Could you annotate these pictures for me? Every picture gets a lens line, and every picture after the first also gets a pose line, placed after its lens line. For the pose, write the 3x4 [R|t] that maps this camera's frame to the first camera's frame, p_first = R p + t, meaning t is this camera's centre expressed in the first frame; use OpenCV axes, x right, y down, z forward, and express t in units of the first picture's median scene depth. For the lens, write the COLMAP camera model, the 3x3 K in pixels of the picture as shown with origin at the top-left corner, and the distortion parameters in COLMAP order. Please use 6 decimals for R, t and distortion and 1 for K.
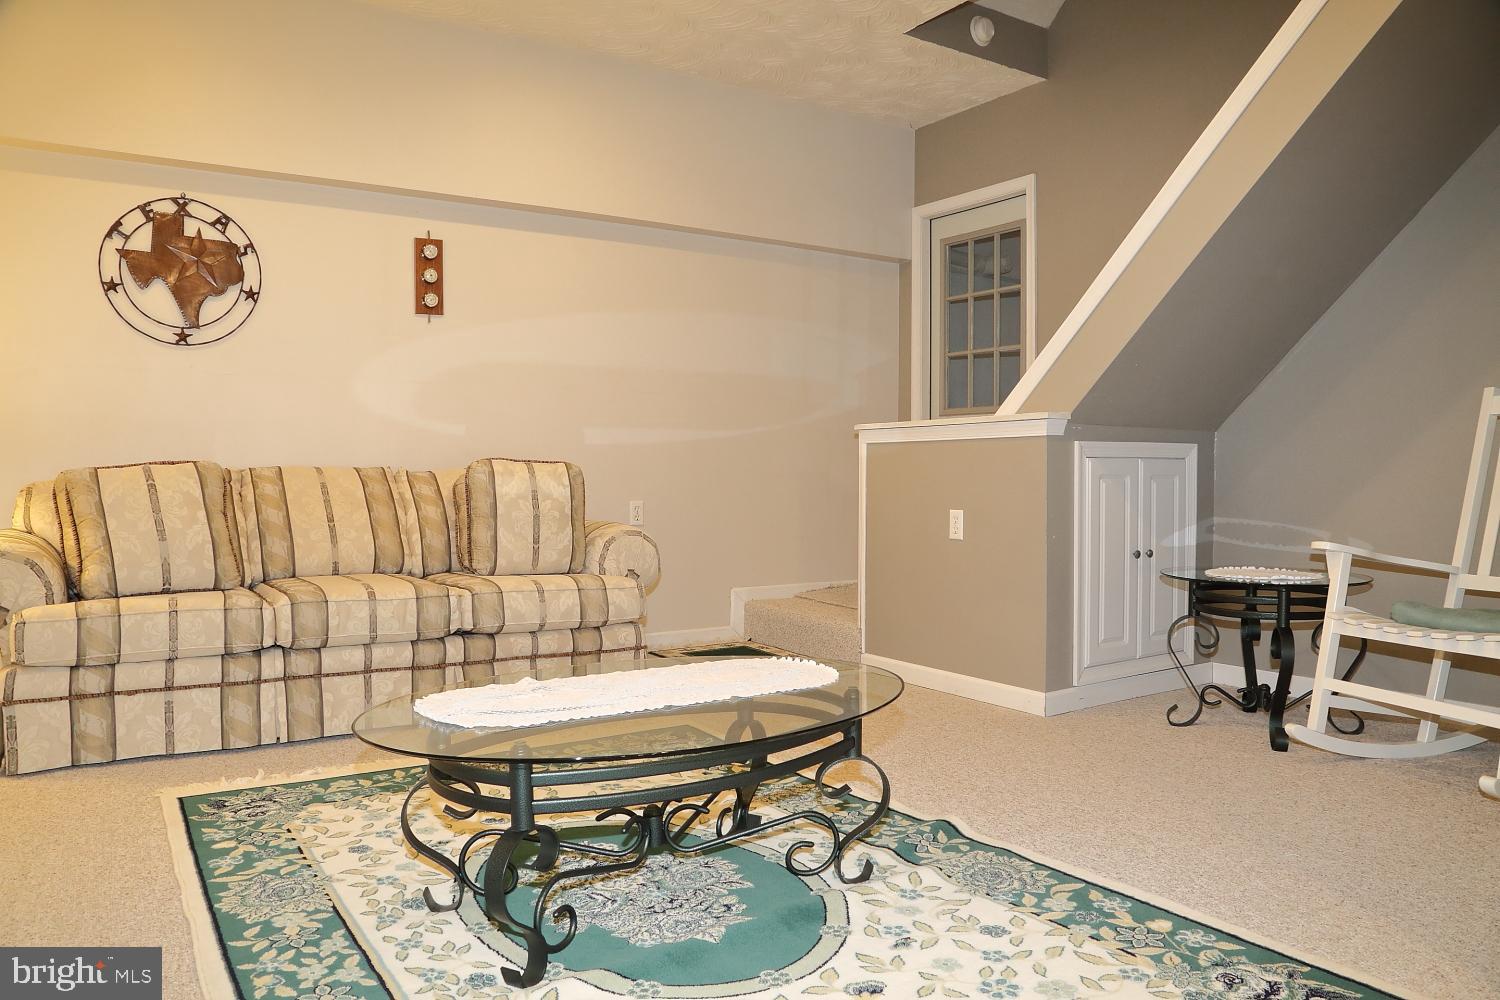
lens RADIAL K [[1023.9, 0, 751.3], [0, 1023.9, 503.8], [0, 0, 1]] dist [-0.126662, 0.080061]
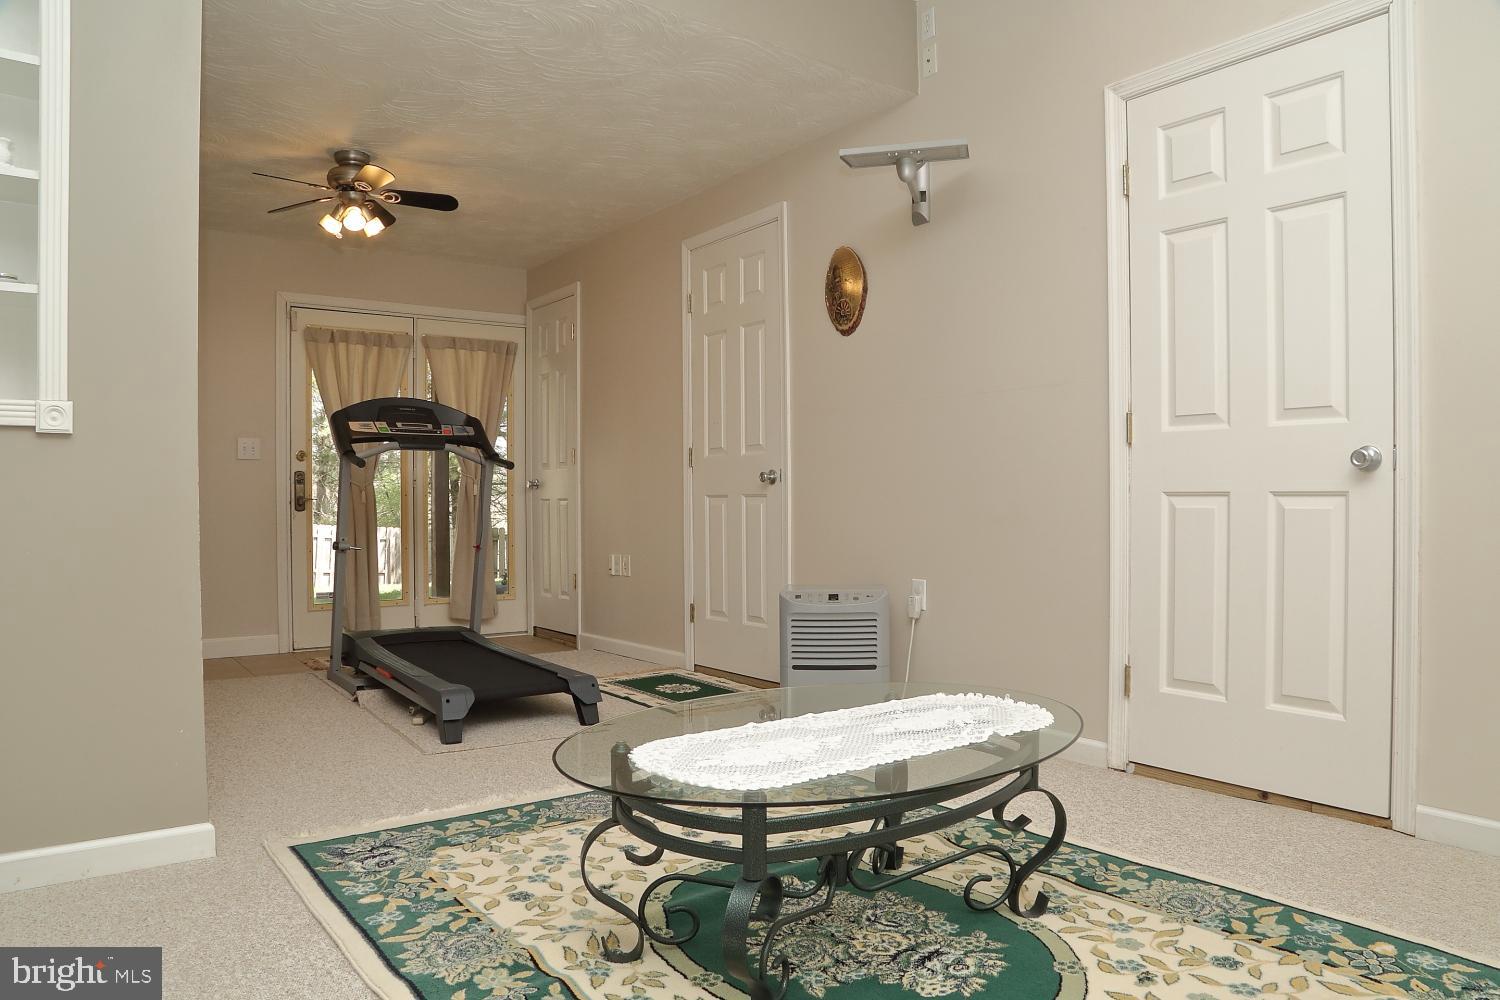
lens RADIAL K [[1023.9, 0, 751.3], [0, 1023.9, 503.8], [0, 0, 1]] dist [-0.126662, 0.080061]
pose [[-0.998095, 0.006421, -0.061356, 0.043600], [0.004747, 0.999613, 0.027397, -0.056263], [0.061508, 0.027053, -0.997740, 2.098767]]
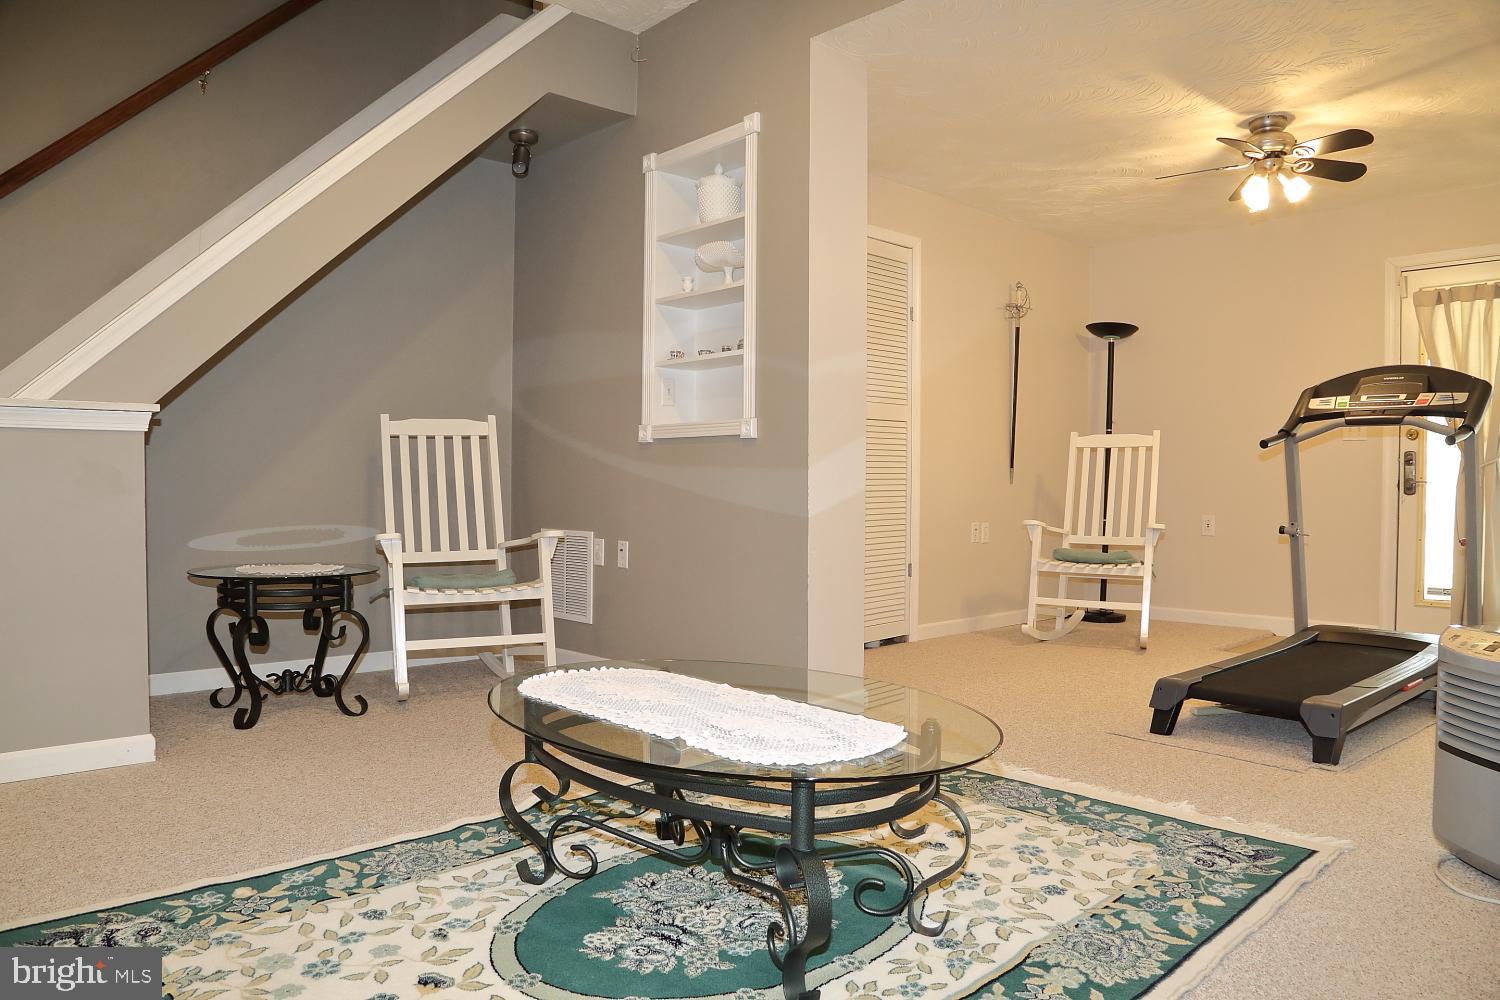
lens RADIAL K [[1023.9, 0, 751.3], [0, 1023.9, 503.8], [0, 0, 1]] dist [-0.126662, 0.080061]
pose [[-0.160729, -0.023709, 0.986714, -1.162771], [0.017789, 0.999479, 0.026913, -0.037952], [-0.986838, 0.021879, -0.160224, 1.214495]]
